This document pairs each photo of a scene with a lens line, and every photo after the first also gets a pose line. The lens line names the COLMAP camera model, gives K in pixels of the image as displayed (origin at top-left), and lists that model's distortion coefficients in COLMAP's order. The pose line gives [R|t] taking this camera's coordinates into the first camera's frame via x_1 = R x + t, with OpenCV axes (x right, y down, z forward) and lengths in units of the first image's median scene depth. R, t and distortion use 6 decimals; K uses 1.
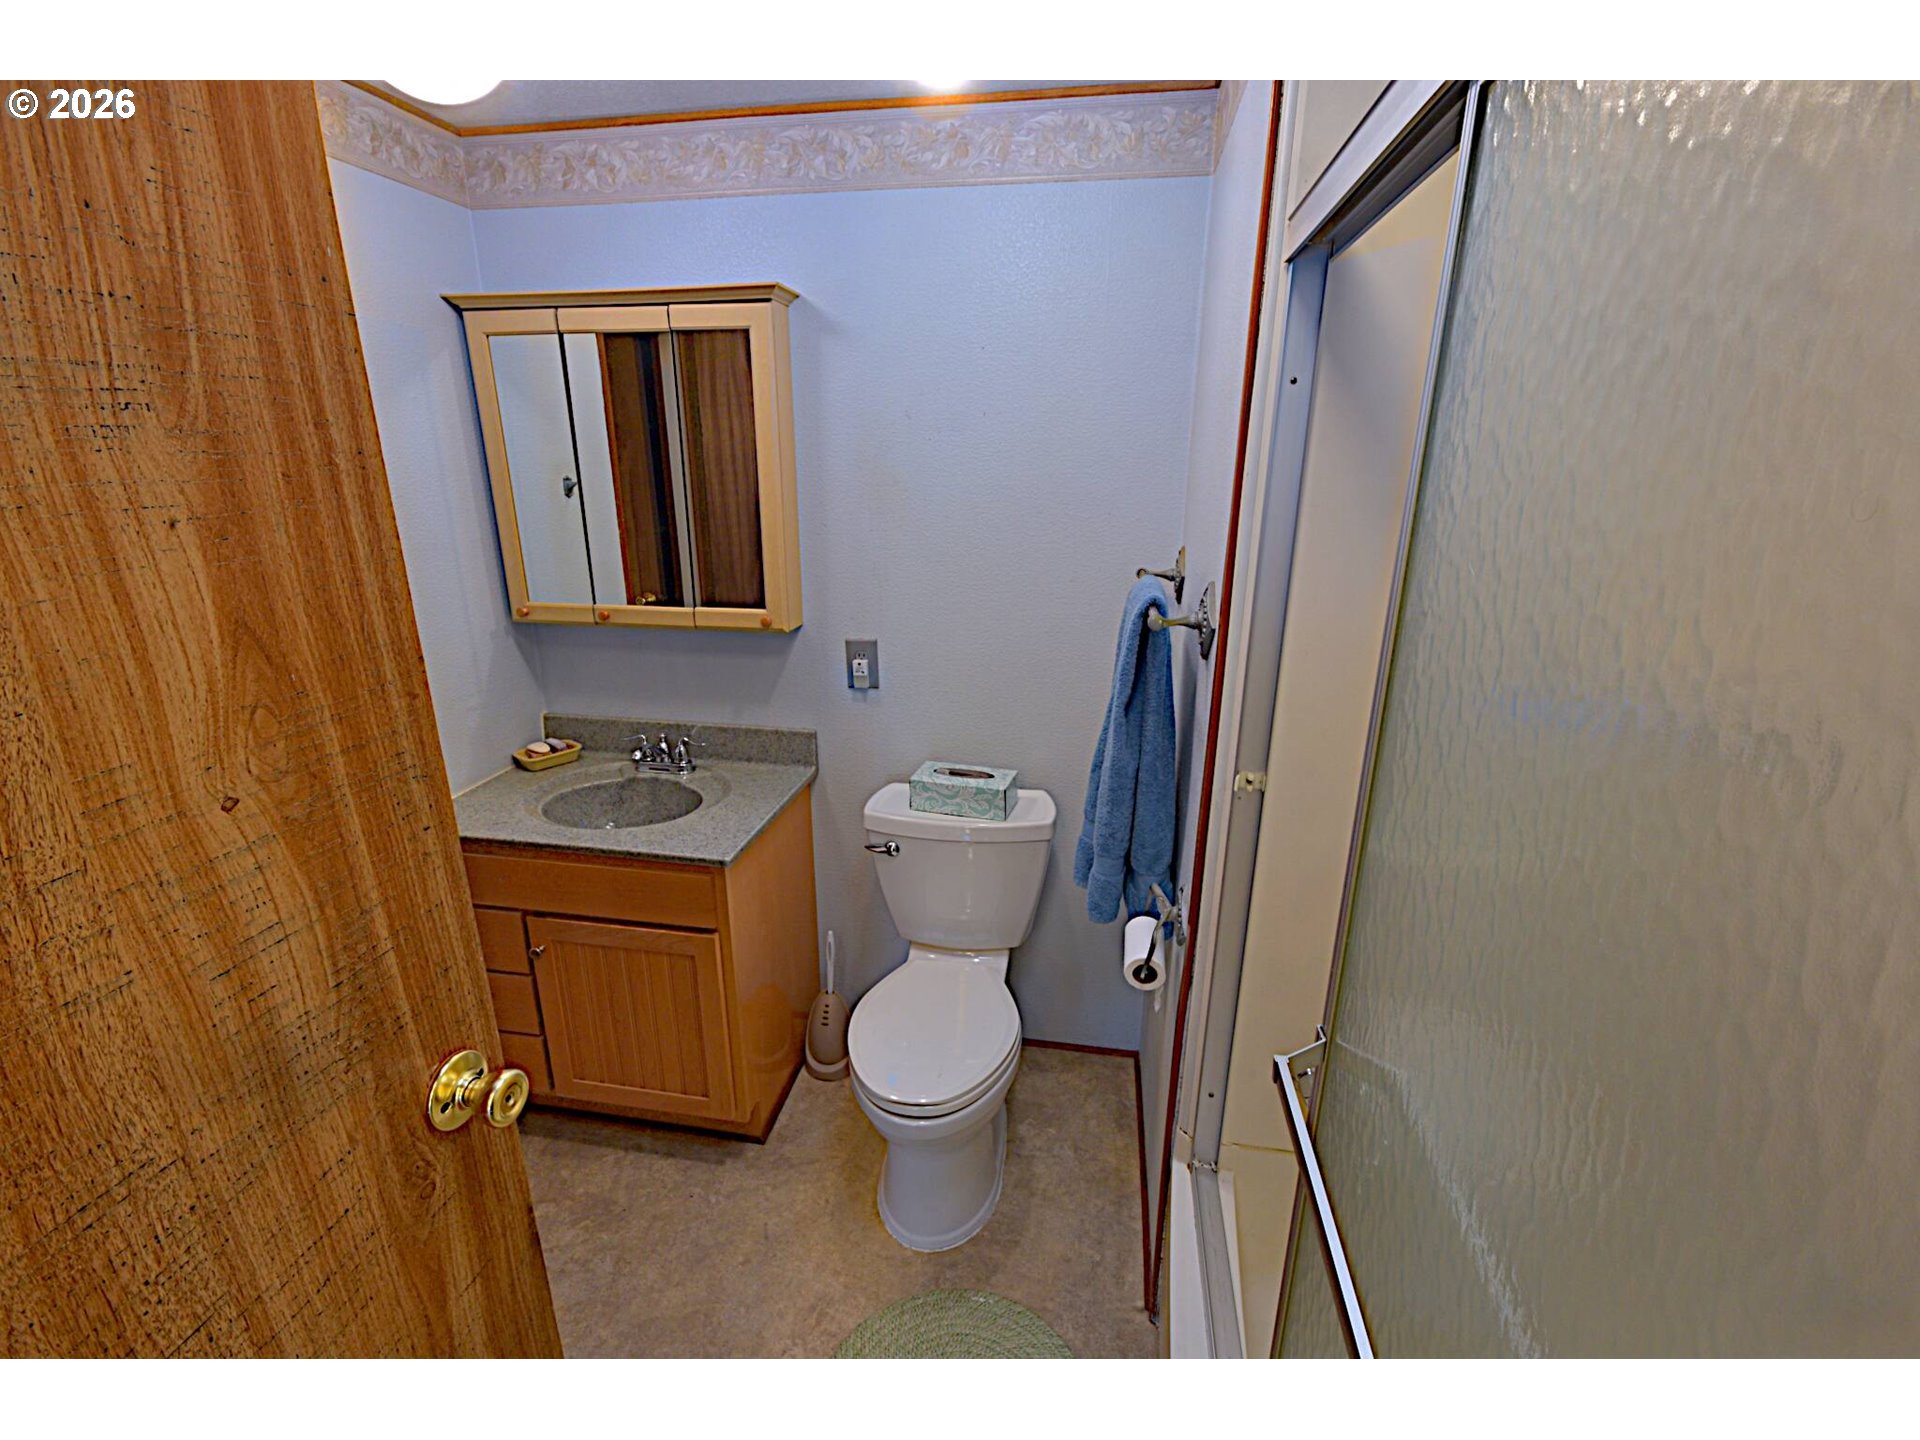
lens RADIAL K [[843.2, 0, 957.8], [0, 843.2, 724.8], [0, 0, 1]] dist [-0.005061, -0.000615]
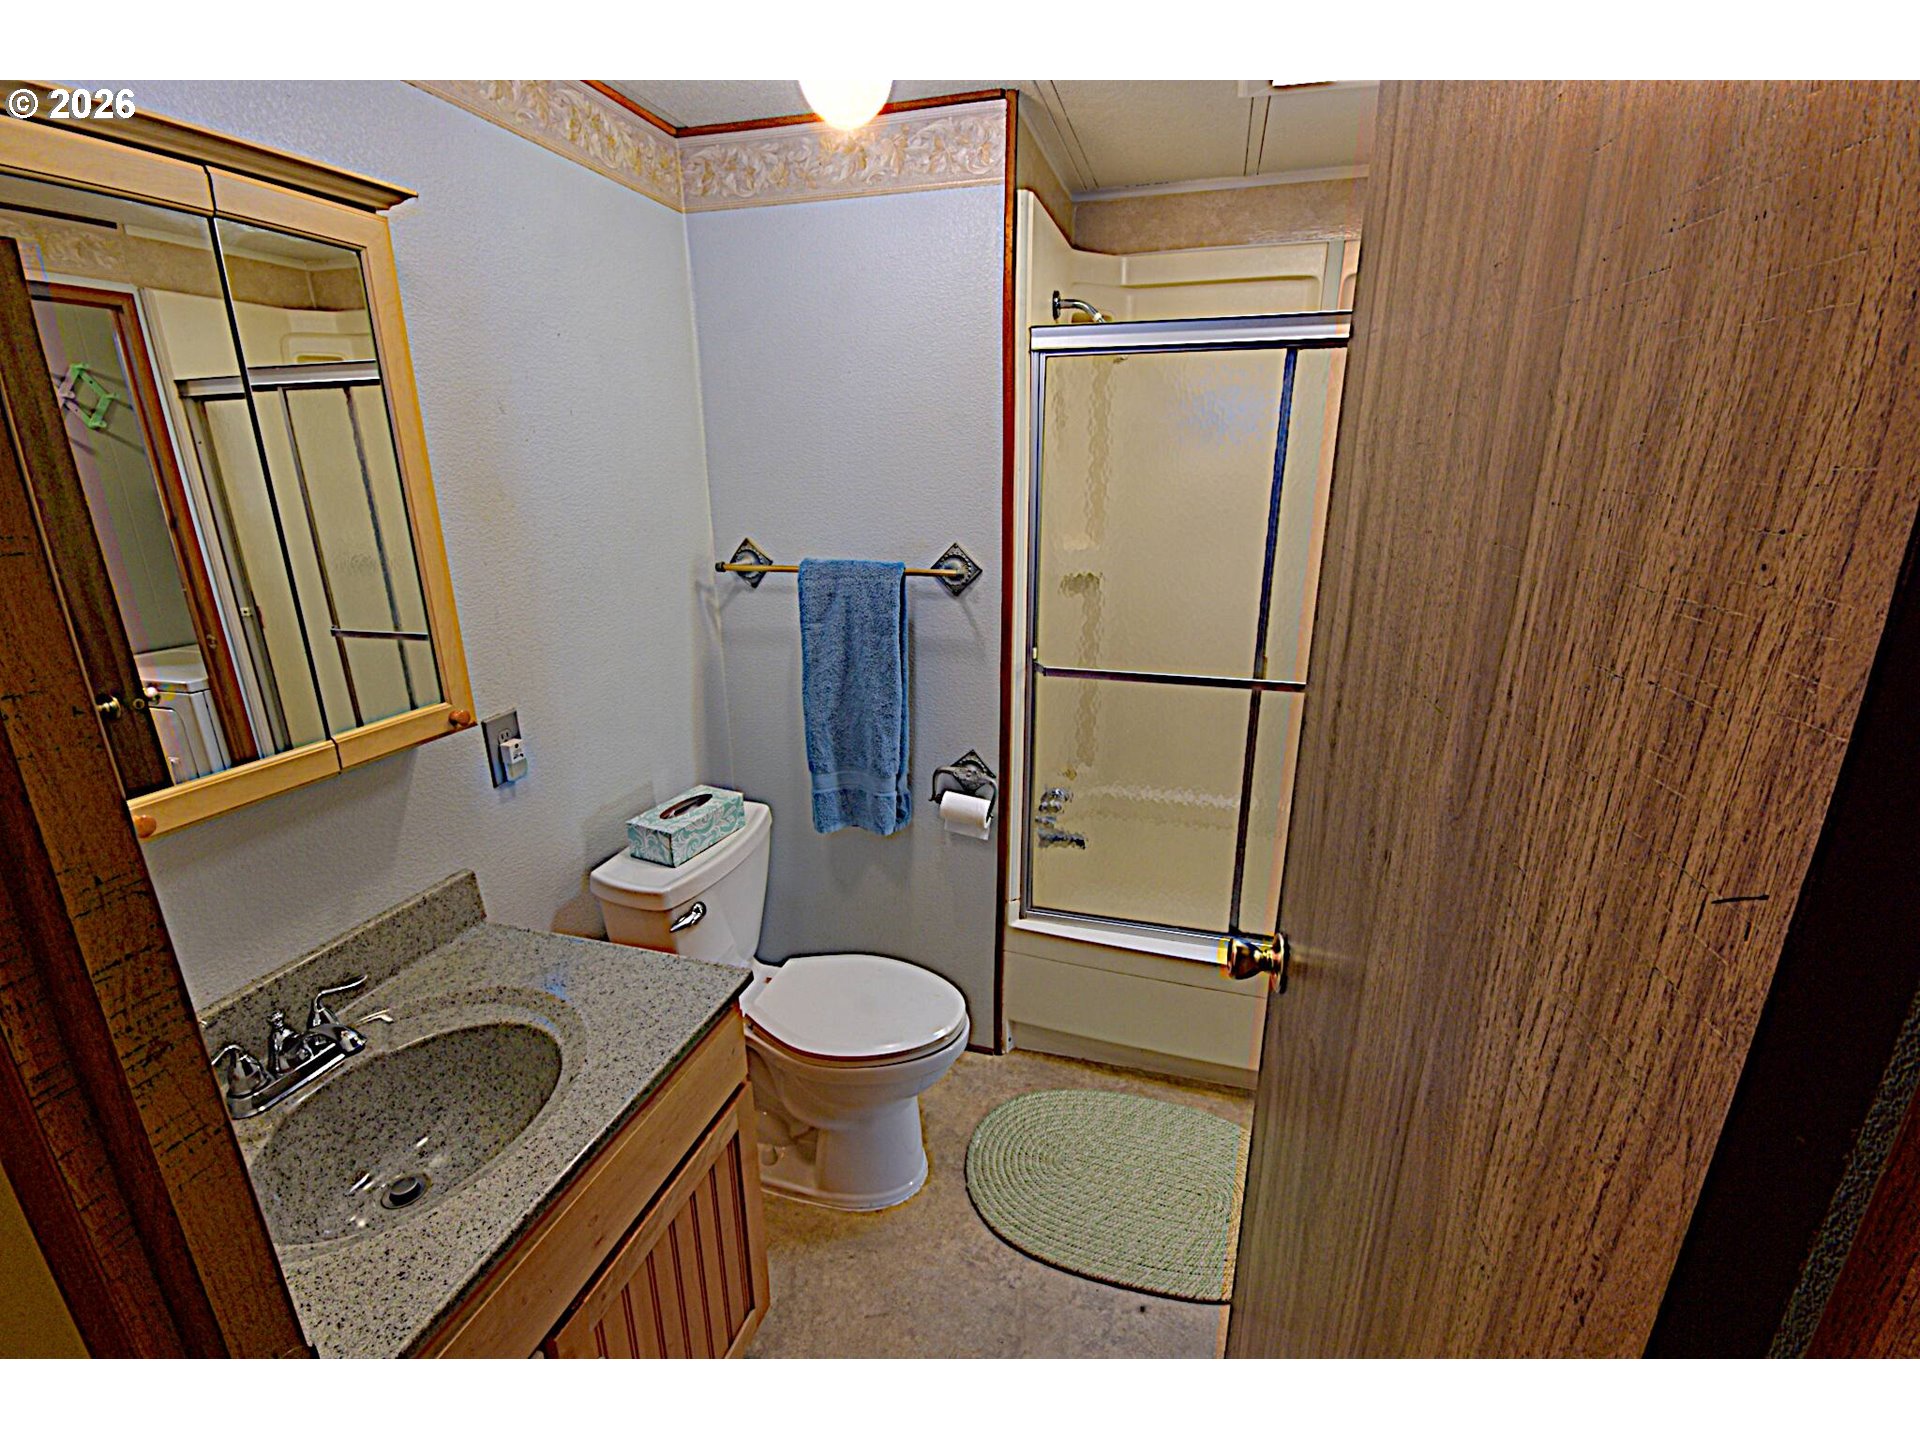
lens RADIAL K [[843.2, 0, 959.9], [0, 843.2, 722.8], [0, 0, 1]] dist [-0.005061, -0.000615]
pose [[0.113322, -0.298294, 0.947723, -0.799712], [0.306634, 0.917804, 0.252212, -0.165155], [-0.945057, 0.262023, 0.195475, 0.515032]]
